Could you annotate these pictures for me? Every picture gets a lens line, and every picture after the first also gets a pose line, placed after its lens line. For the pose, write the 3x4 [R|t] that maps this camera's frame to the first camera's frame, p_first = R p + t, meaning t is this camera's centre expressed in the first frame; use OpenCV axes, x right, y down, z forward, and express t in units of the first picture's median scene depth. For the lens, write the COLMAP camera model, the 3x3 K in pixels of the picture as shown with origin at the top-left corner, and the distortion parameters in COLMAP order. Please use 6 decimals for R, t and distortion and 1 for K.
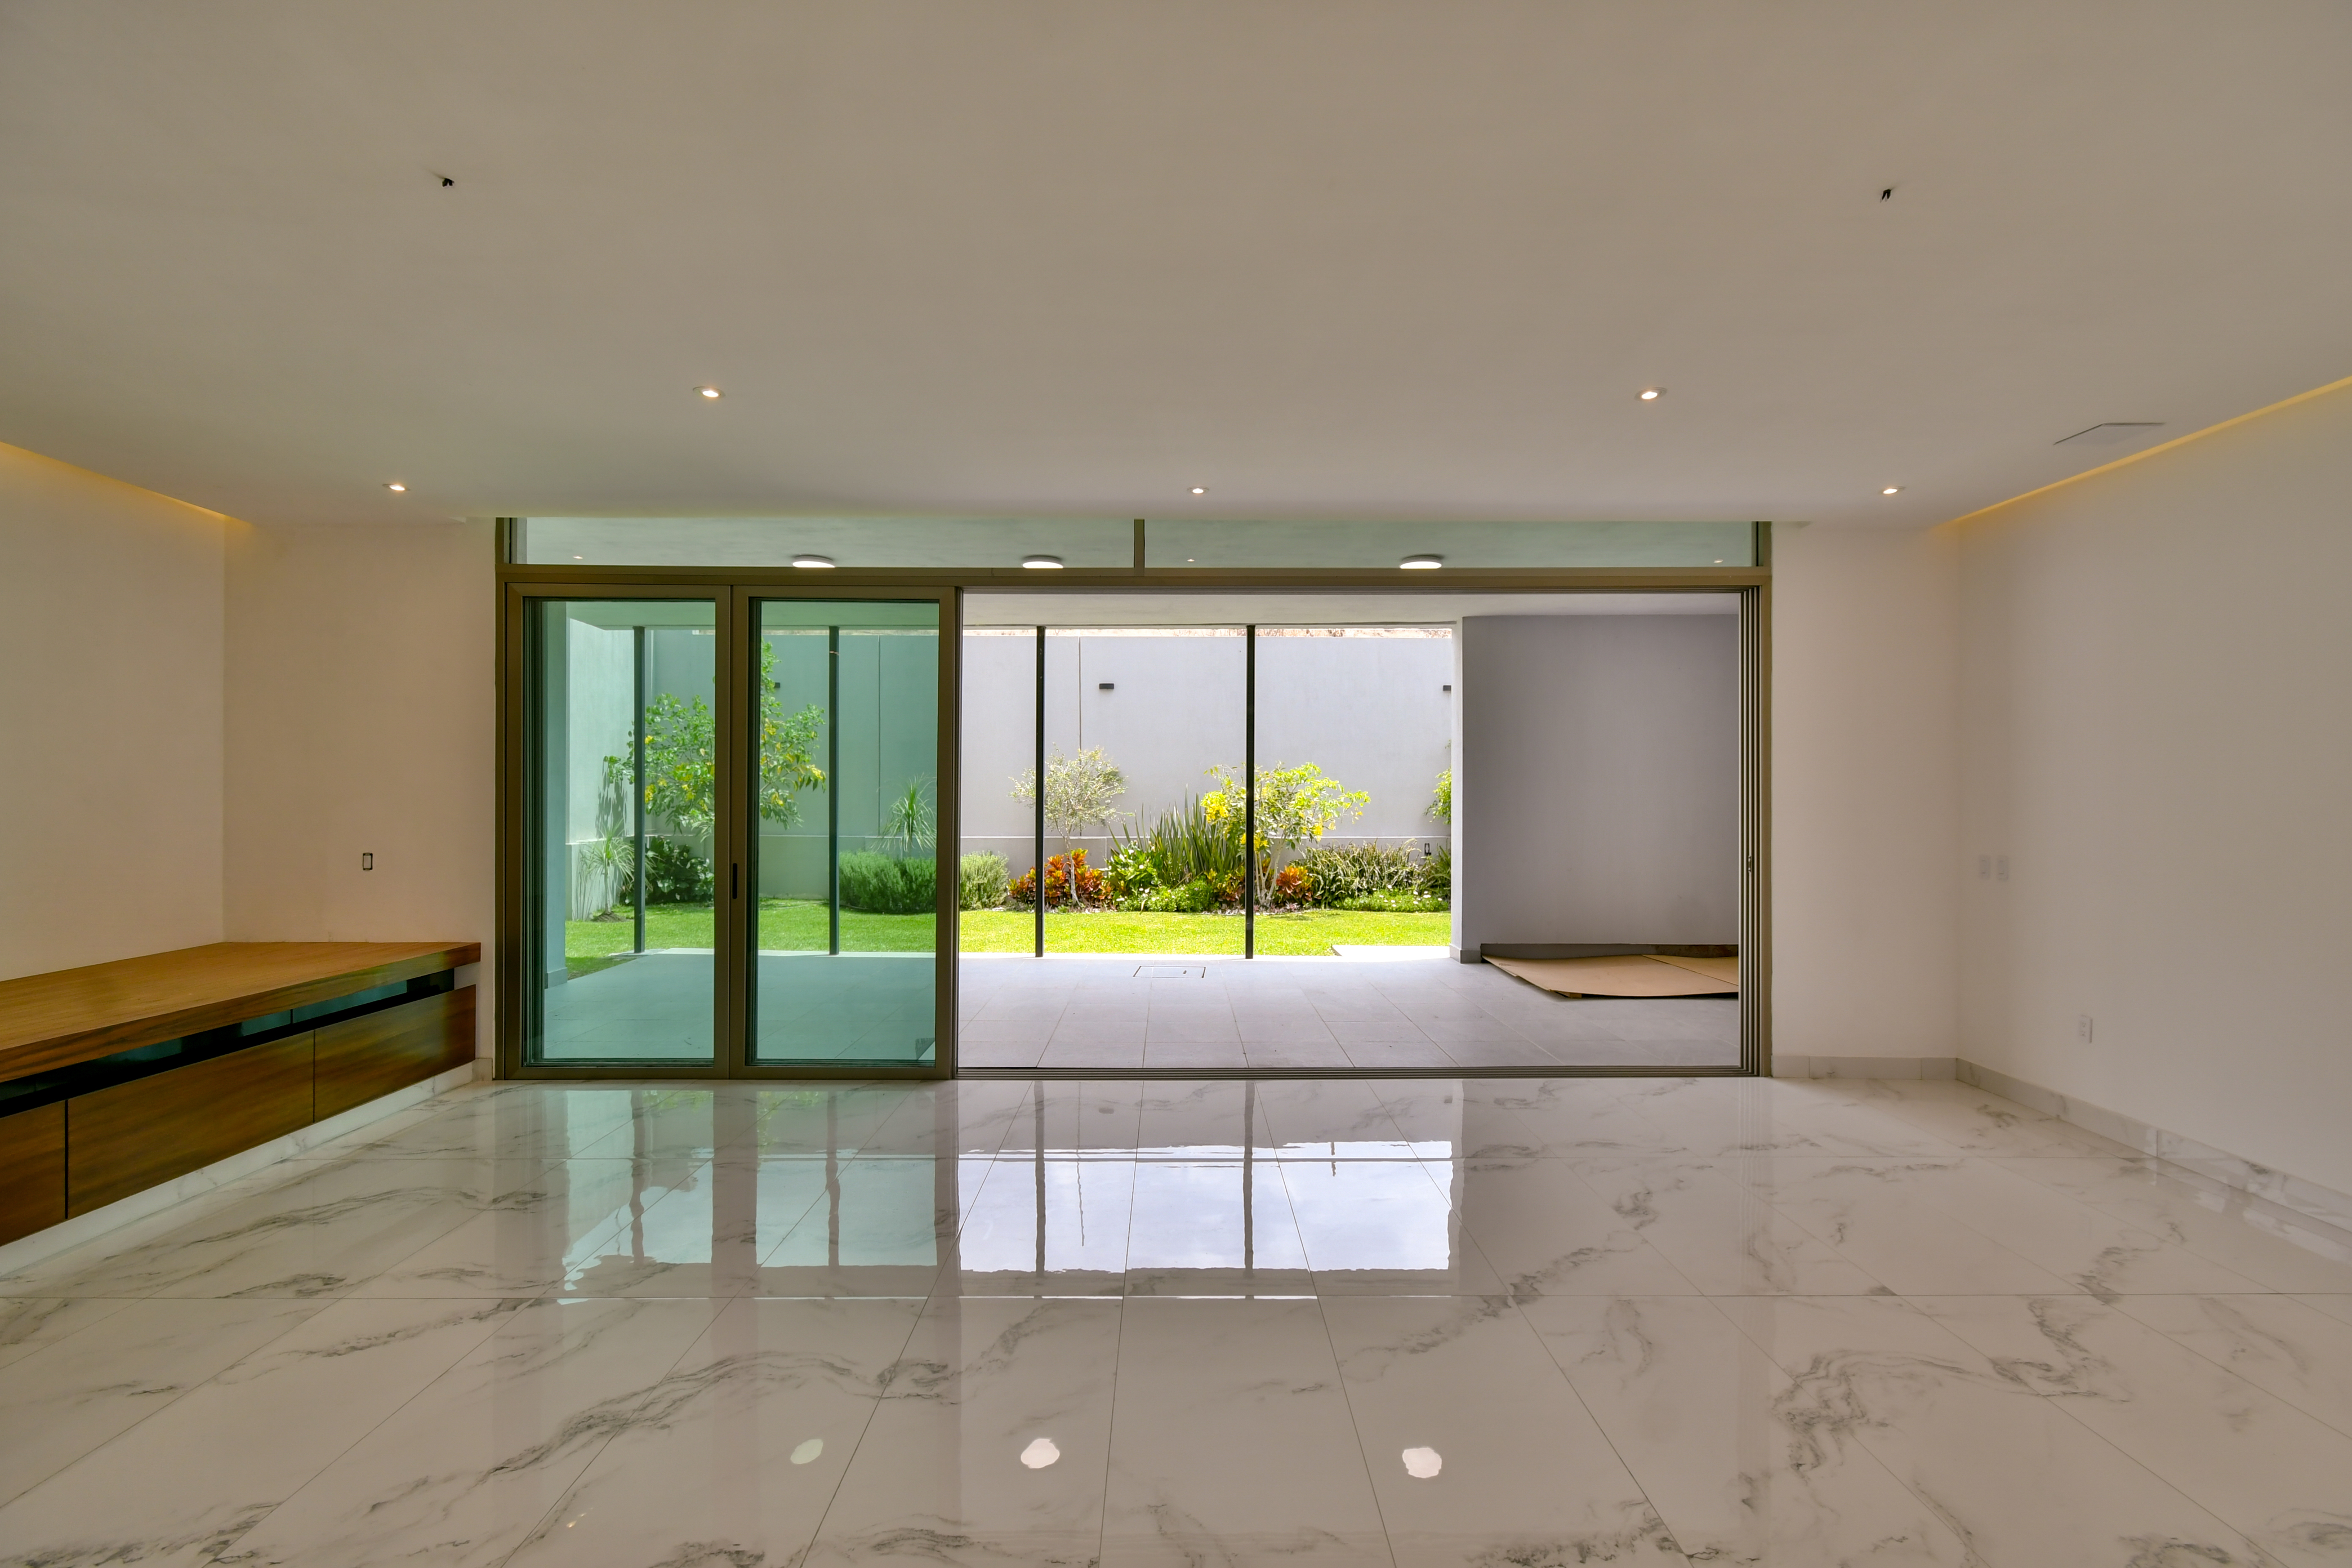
lens RADIAL K [[1031.0, 0, 1176.0], [0, 1031.0, 784.0], [0, 0, 1]] dist [0.007411, -0.003670]
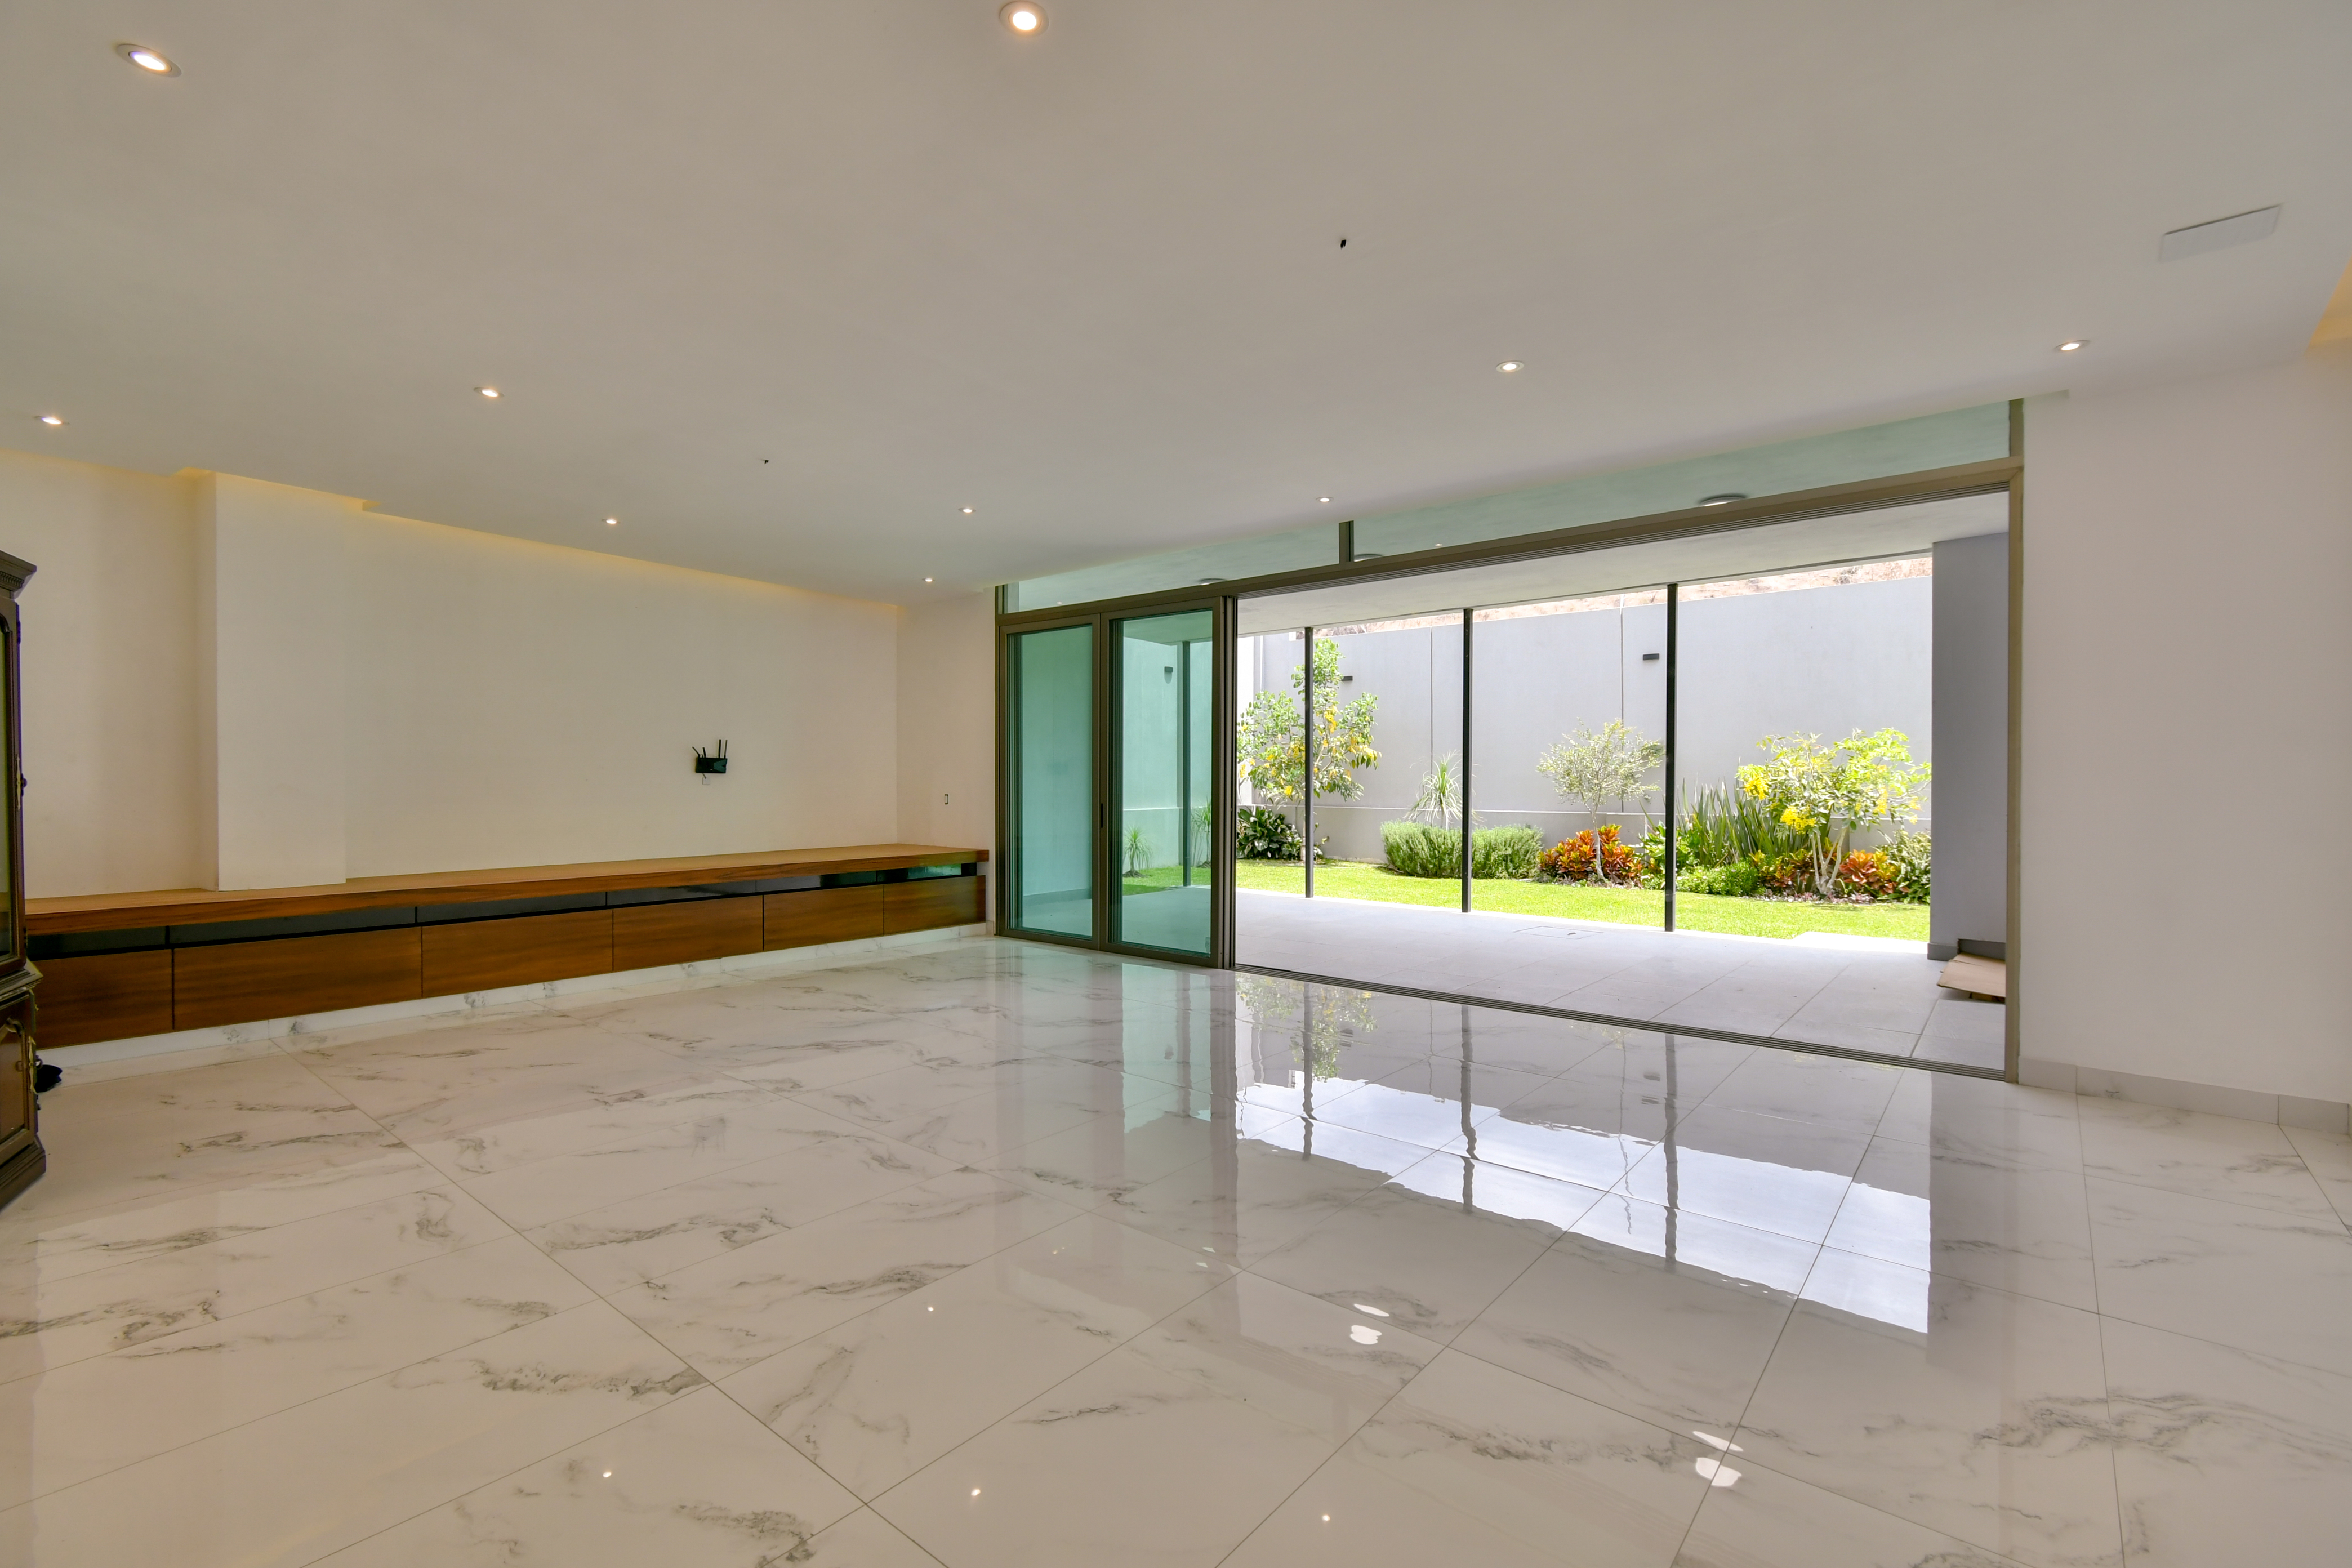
lens RADIAL K [[1031.0, 0, 1176.0], [0, 1031.0, 784.0], [0, 0, 1]] dist [0.007411, -0.003670]
pose [[0.768871, 0.000468, -0.639404, 0.306504], [0.005464, 0.999958, 0.007302, 0.020824], [0.639381, -0.009108, 0.768836, -0.029292]]
